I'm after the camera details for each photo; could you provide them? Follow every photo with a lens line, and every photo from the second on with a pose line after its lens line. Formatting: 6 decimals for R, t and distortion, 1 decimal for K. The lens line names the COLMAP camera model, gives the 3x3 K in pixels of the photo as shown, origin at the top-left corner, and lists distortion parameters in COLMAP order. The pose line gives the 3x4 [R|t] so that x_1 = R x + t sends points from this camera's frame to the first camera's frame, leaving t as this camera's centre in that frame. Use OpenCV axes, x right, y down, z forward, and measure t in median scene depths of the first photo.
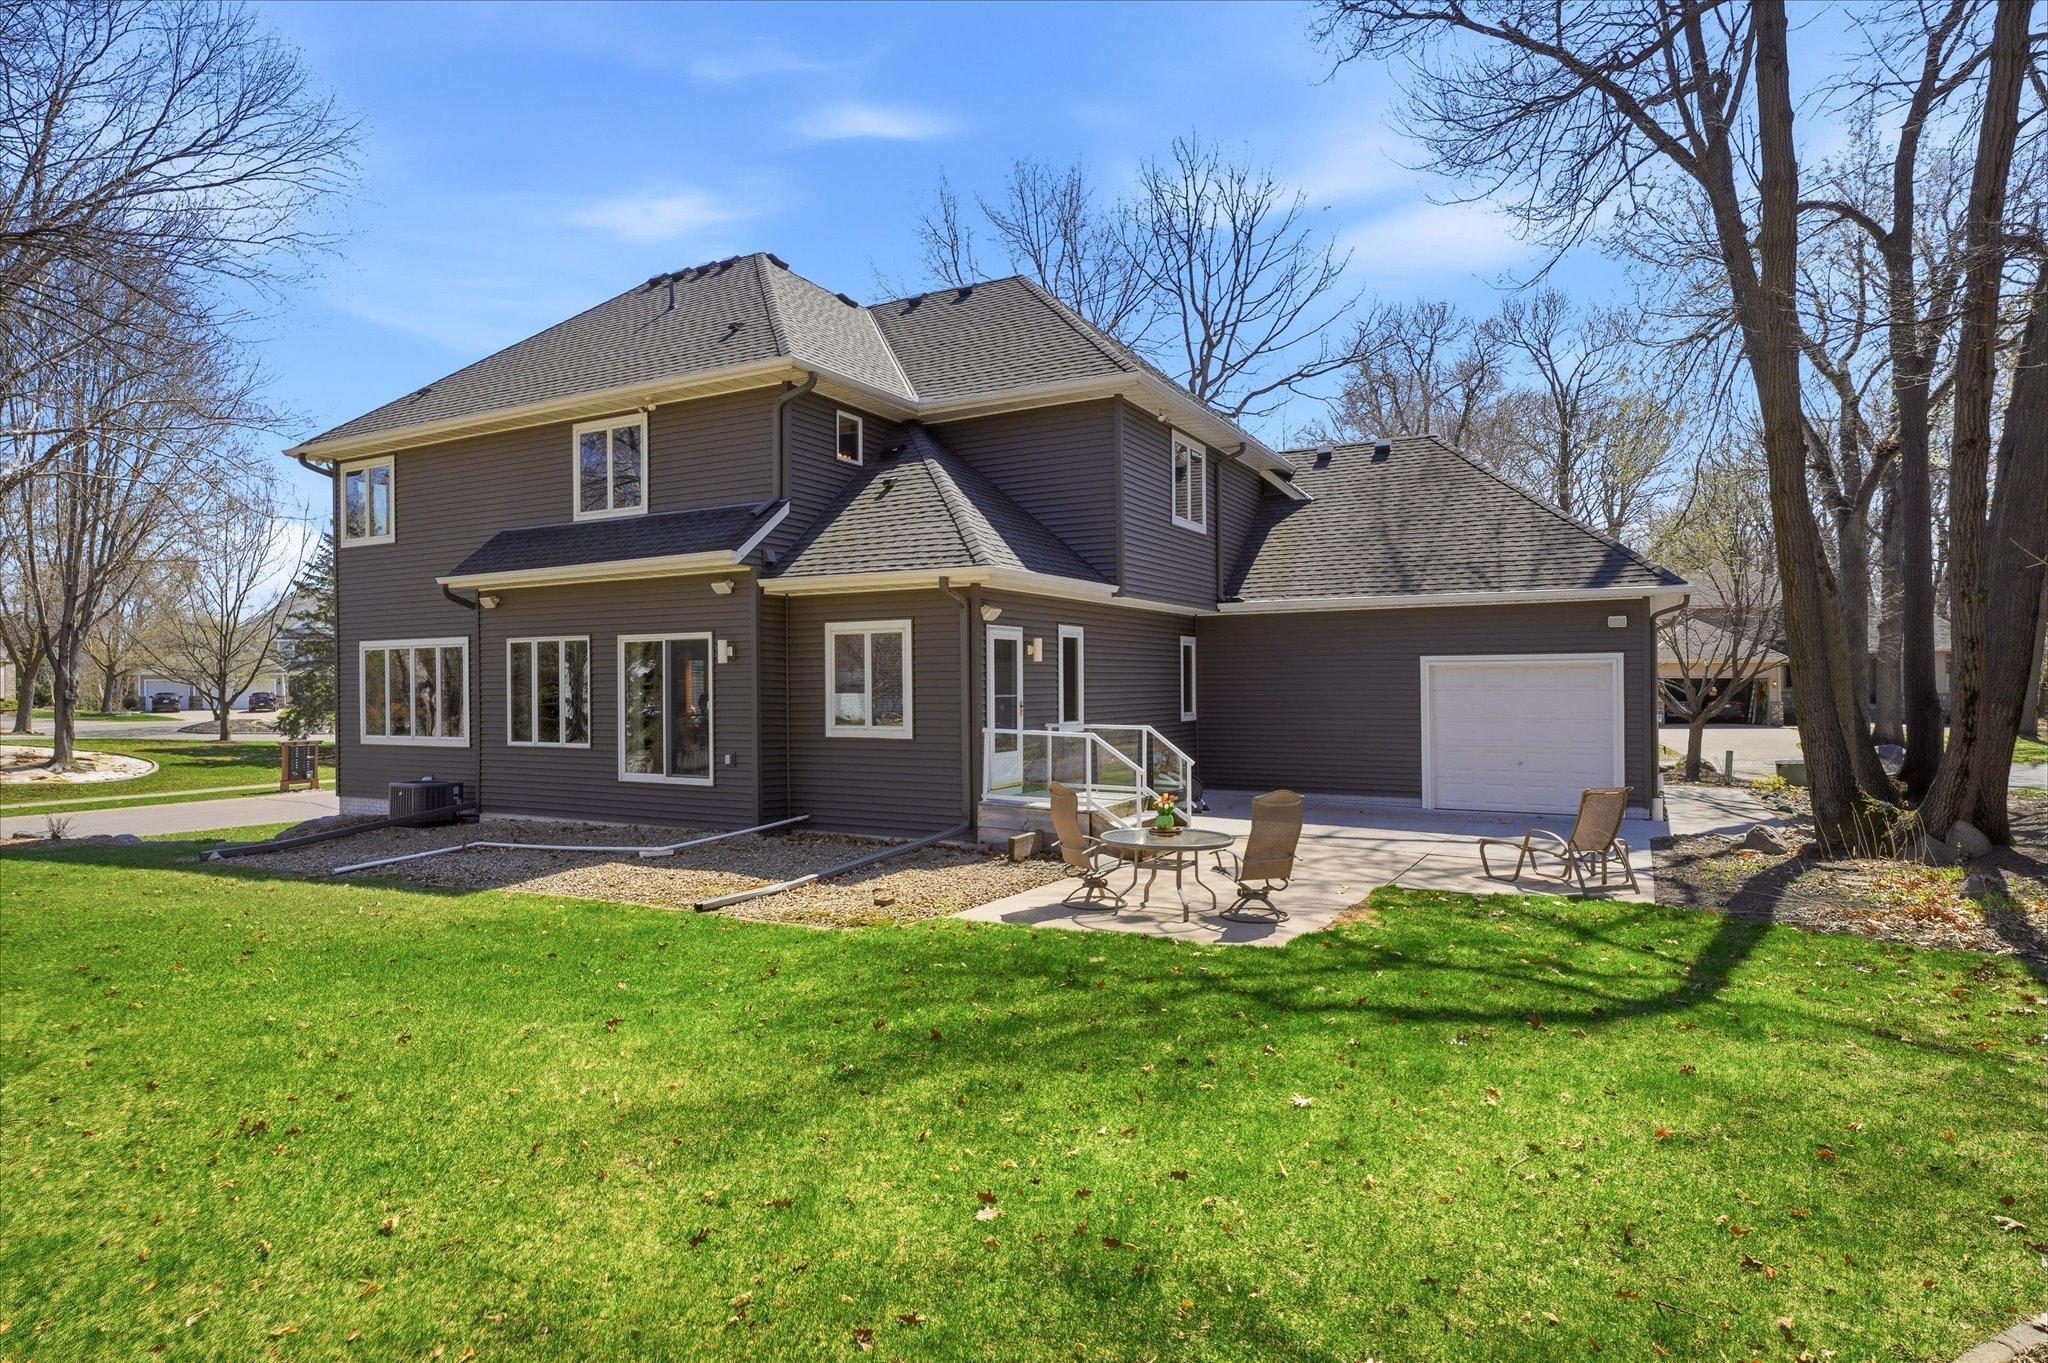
lens RADIAL K [[1133.0, 0, 1011.2], [0, 1133.0, 673.1], [0, 0, 1]] dist [-0.002147, 0.002756]
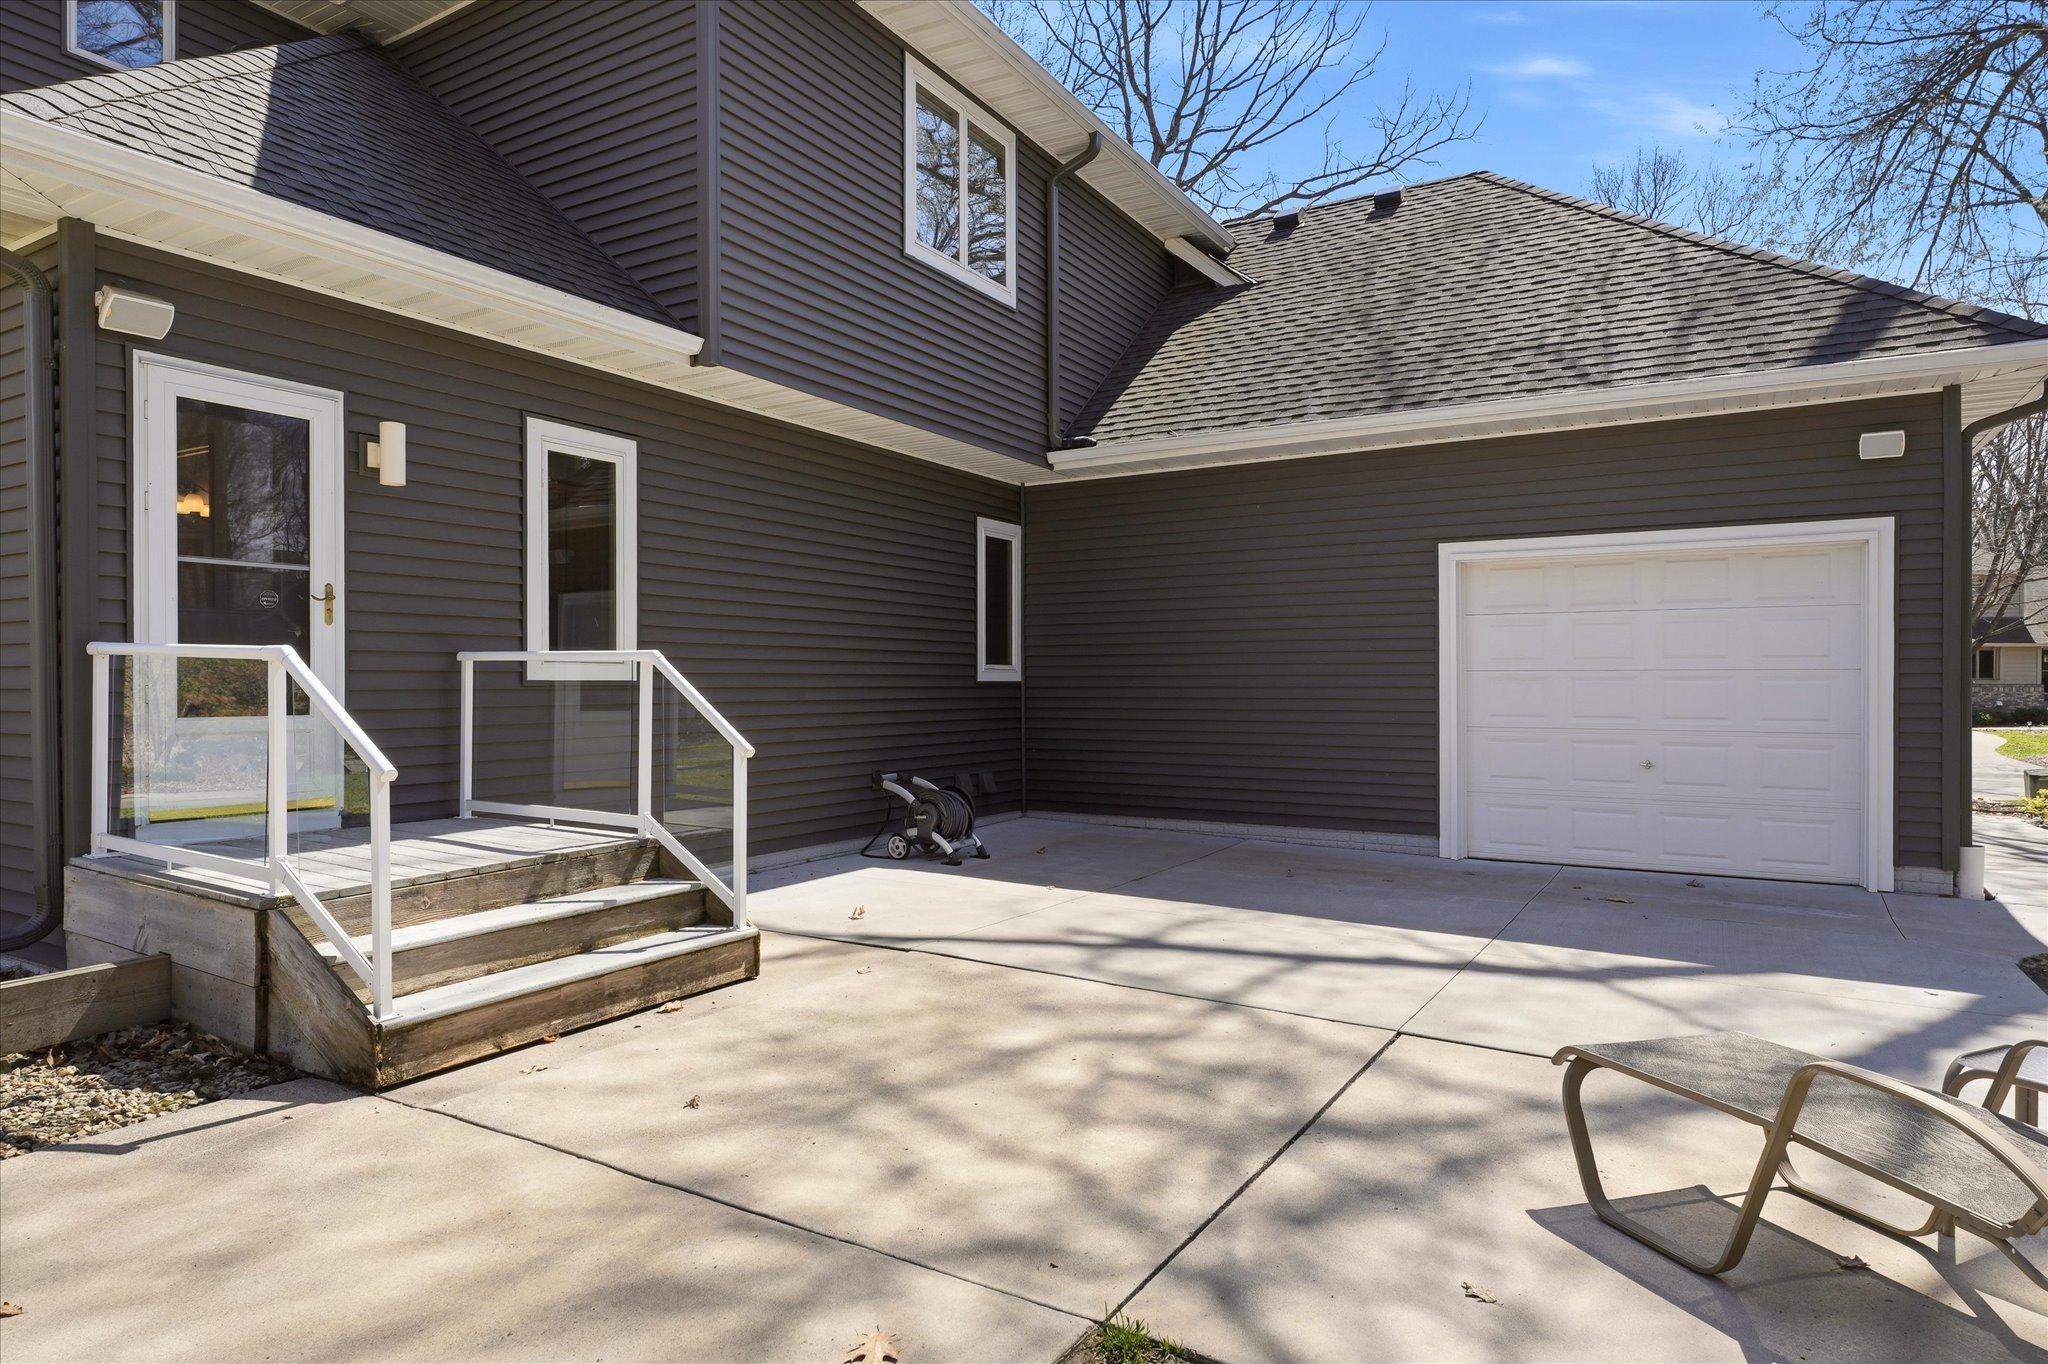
lens RADIAL K [[1133.0, 0, 1039.4], [0, 1133.0, 688.6], [0, 0, 1]] dist [-0.002147, 0.002756]
pose [[0.999258, 0.006601, -0.037933, 0.210626], [-0.006274, 0.999942, 0.008731, 0.044214], [0.037988, -0.008487, 0.999242, 0.511933]]
